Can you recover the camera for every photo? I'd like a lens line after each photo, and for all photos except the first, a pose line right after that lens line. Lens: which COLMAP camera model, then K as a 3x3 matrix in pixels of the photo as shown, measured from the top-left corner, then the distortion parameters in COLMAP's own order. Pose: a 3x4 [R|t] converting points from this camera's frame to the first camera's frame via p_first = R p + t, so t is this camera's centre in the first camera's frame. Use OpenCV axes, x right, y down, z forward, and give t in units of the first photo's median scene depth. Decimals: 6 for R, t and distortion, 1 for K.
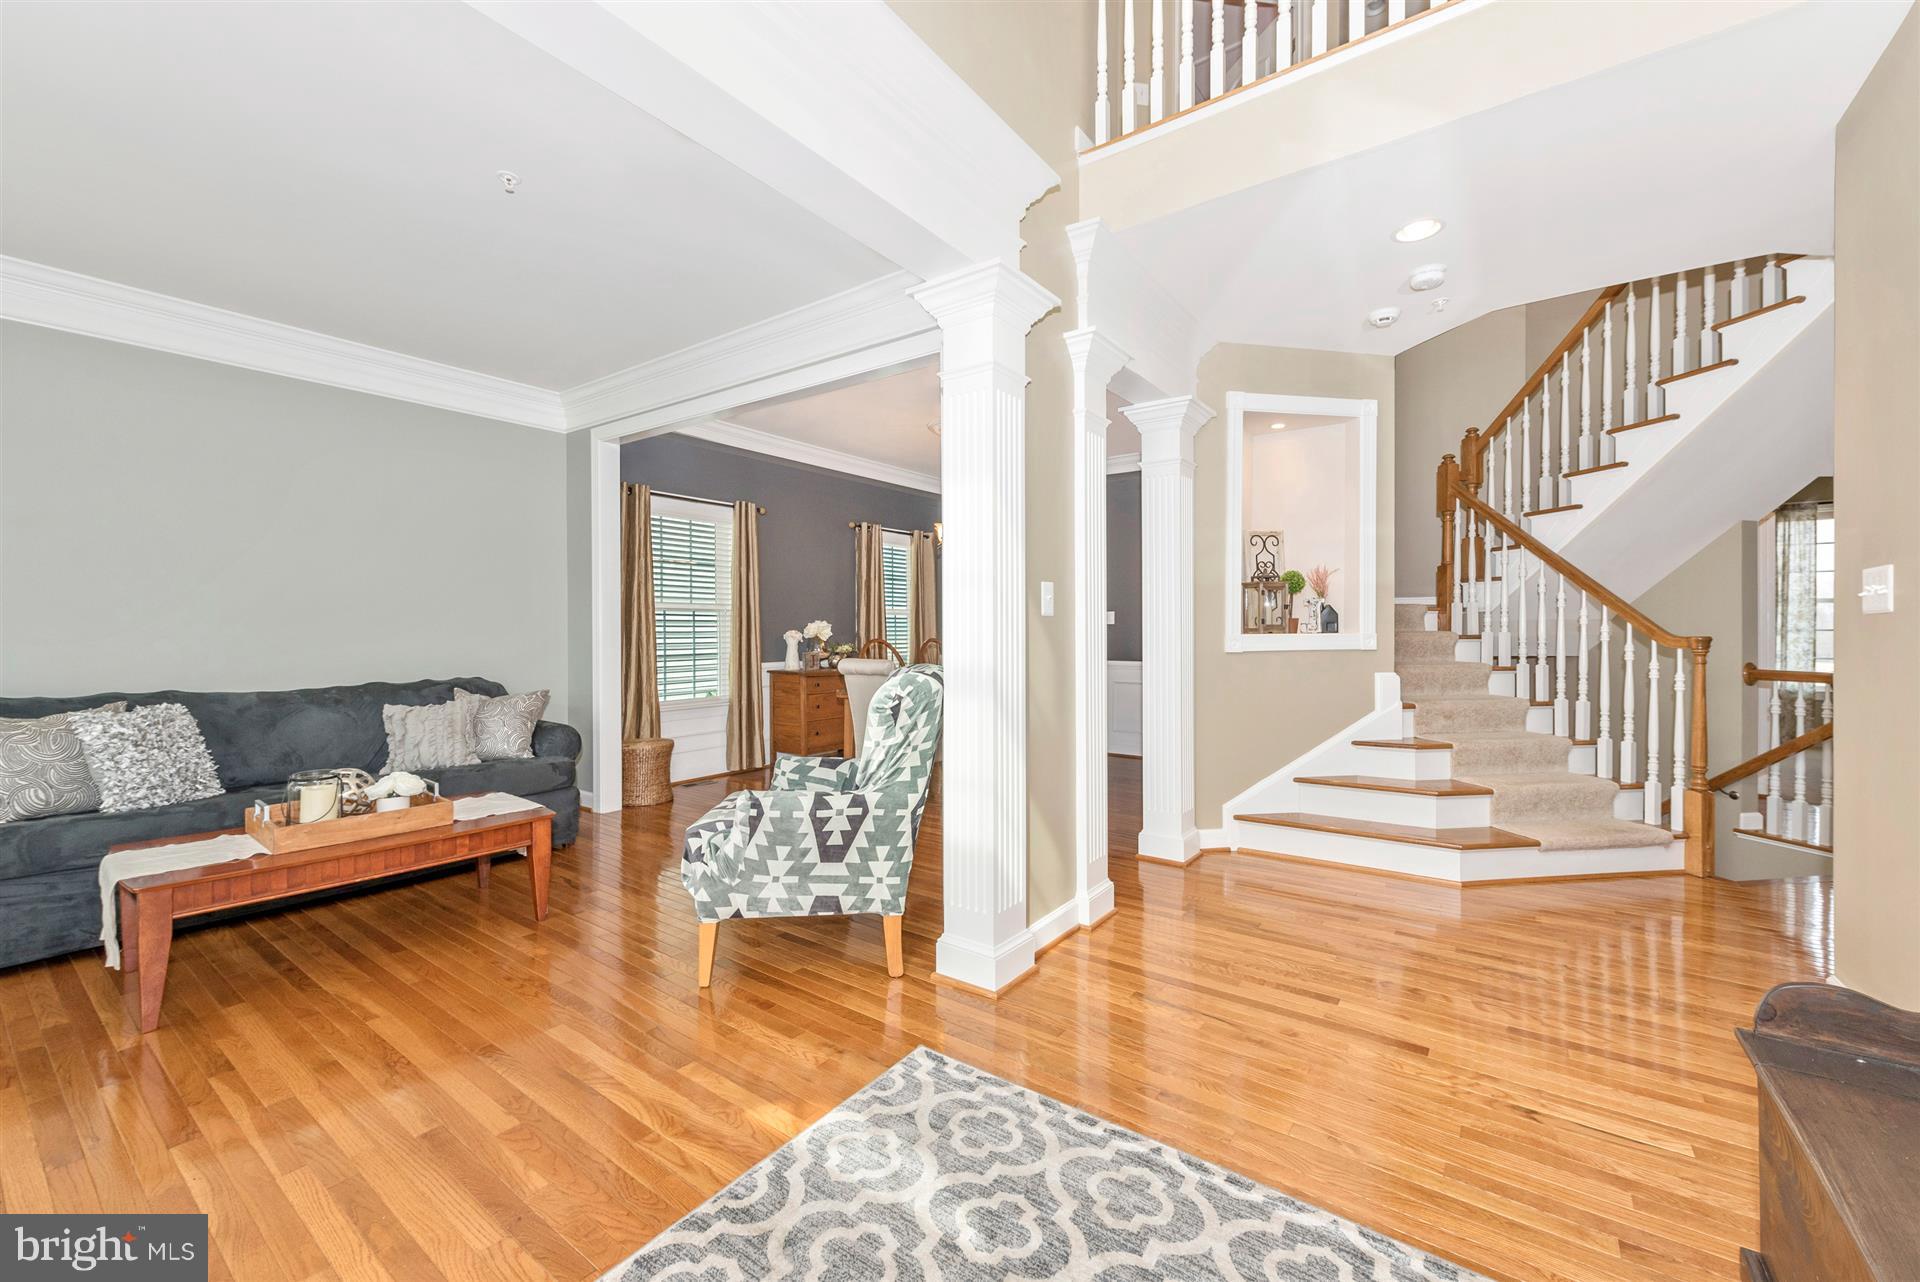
lens RADIAL K [[759.4, 0, 957.9], [0, 759.4, 634.3], [0, 0, 1]] dist [0.011260, -0.002291]
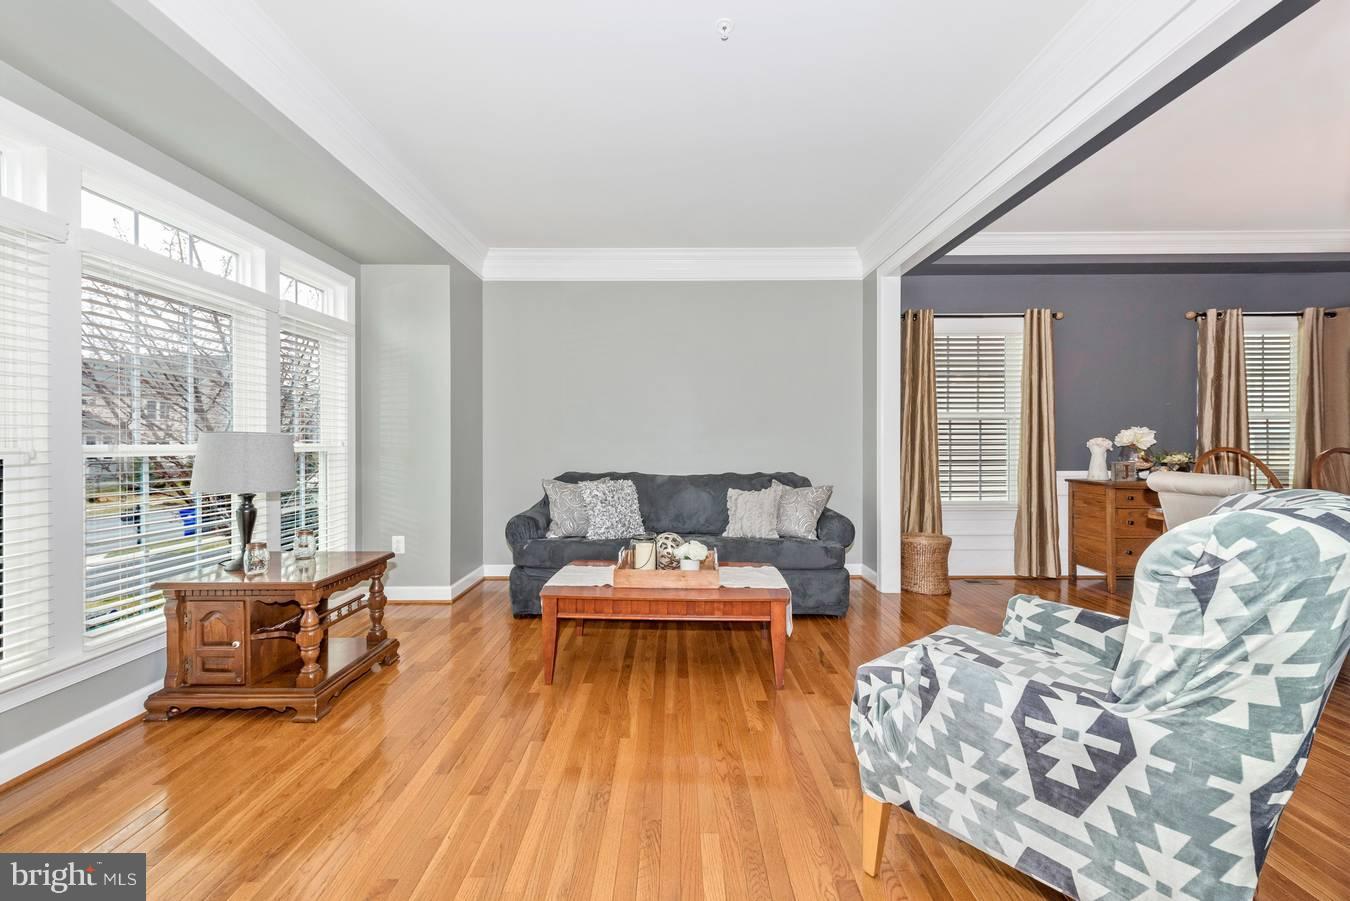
lens RADIAL K [[534.0, 0, 664.8], [0, 534.0, 445.1], [0, 0, 1]] dist [0.011260, -0.002291]
pose [[0.595154, 0.007442, -0.803577, -0.007382], [-0.004598, 0.999972, 0.005855, 0.006671], [0.803599, 0.000211, 0.595171, 0.467636]]
